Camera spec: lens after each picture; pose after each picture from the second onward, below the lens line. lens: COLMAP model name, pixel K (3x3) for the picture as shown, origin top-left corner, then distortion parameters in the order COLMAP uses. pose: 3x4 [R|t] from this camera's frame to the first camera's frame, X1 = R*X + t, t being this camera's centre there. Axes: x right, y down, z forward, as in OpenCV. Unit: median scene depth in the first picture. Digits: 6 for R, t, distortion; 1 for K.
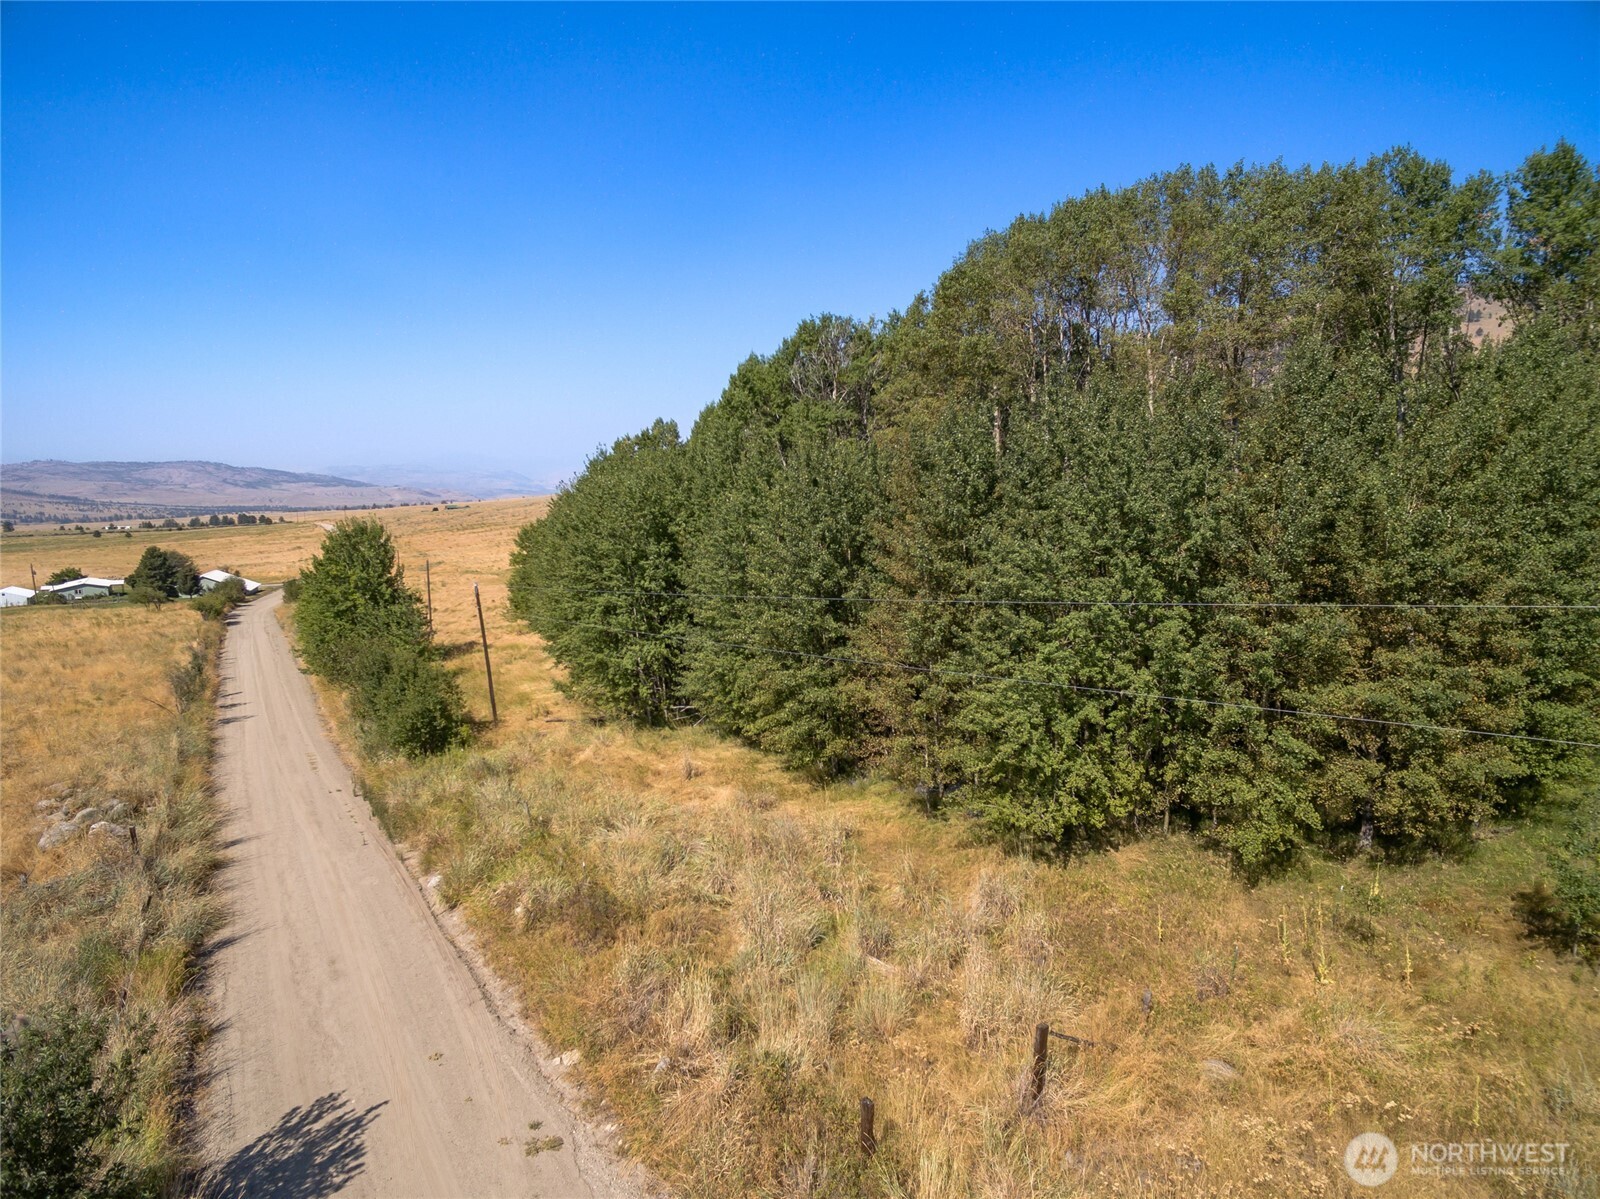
lens RADIAL K [[888.0, 0, 796.9], [0, 888.0, 605.8], [0, 0, 1]] dist [0.005364, -0.003103]
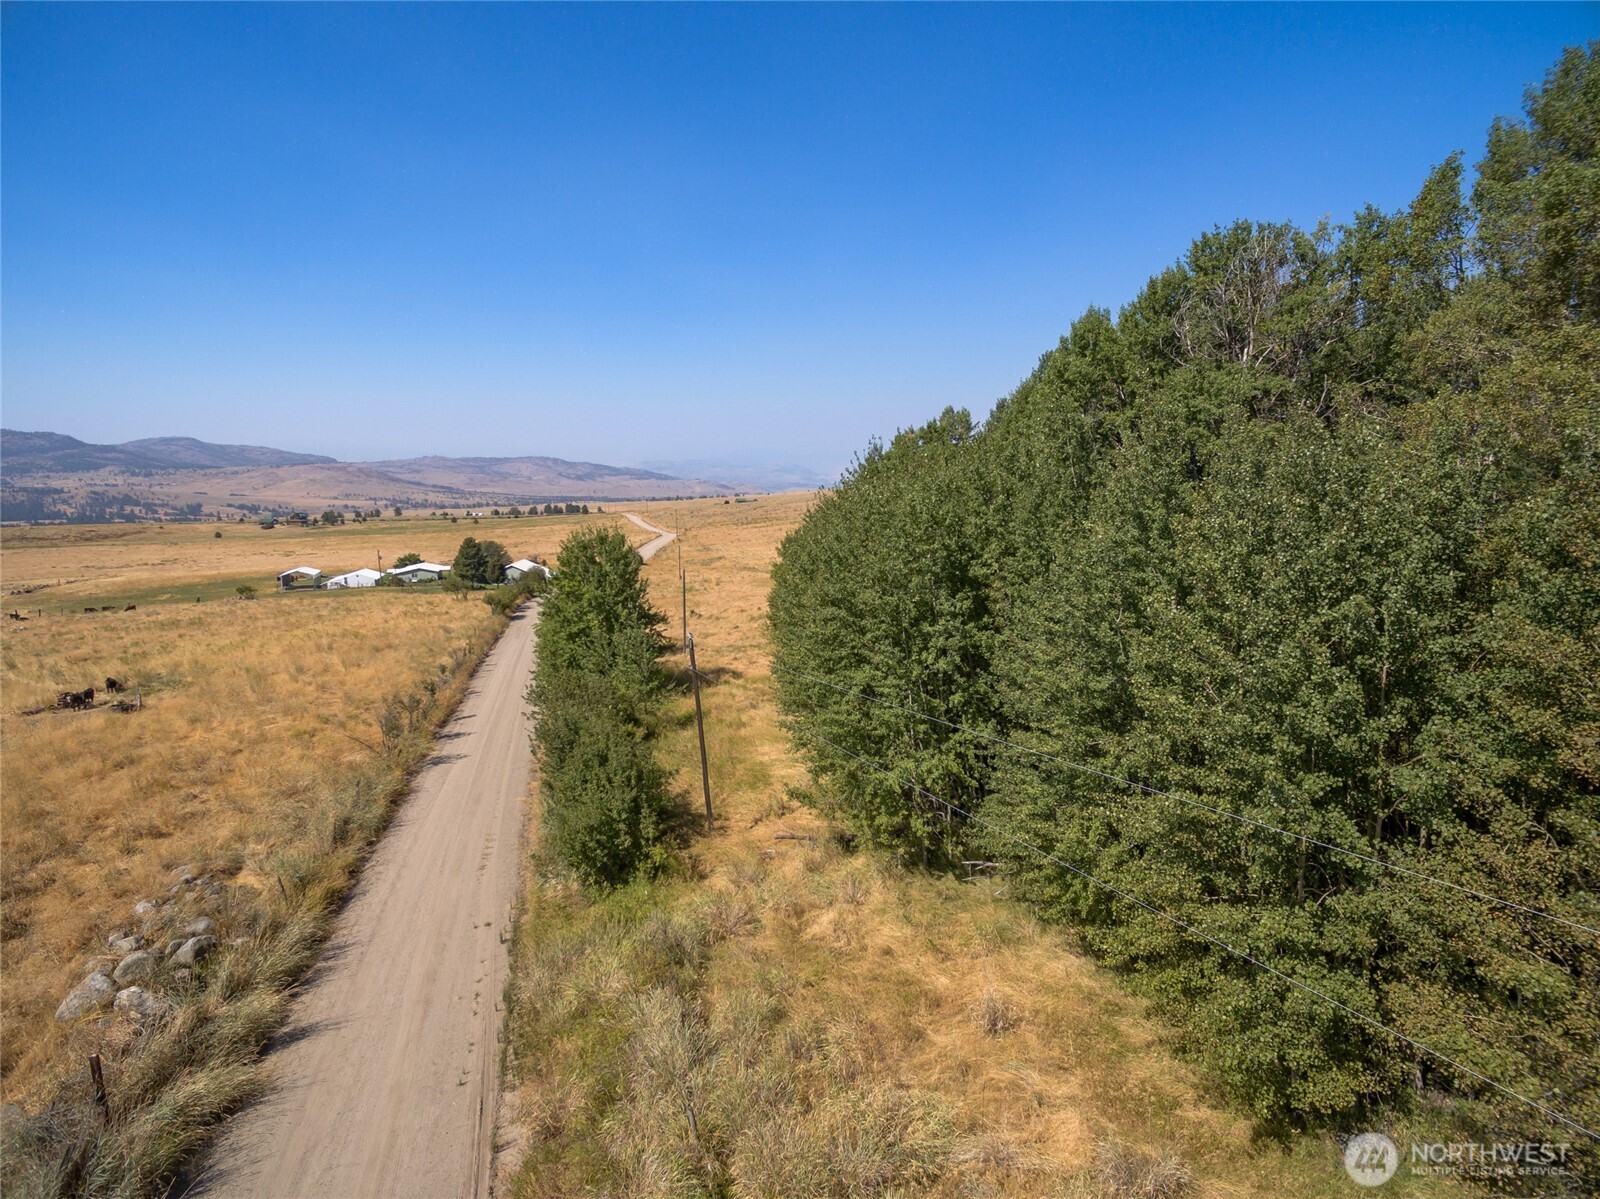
lens RADIAL K [[888.0, 0, 796.9], [0, 888.0, 605.8], [0, 0, 1]] dist [0.005364, -0.003103]
pose [[0.952419, 0.049144, -0.300804, -0.062012], [-0.047456, 0.998790, 0.012920, -0.056043], [0.301075, 0.001969, 0.953598, 0.319042]]
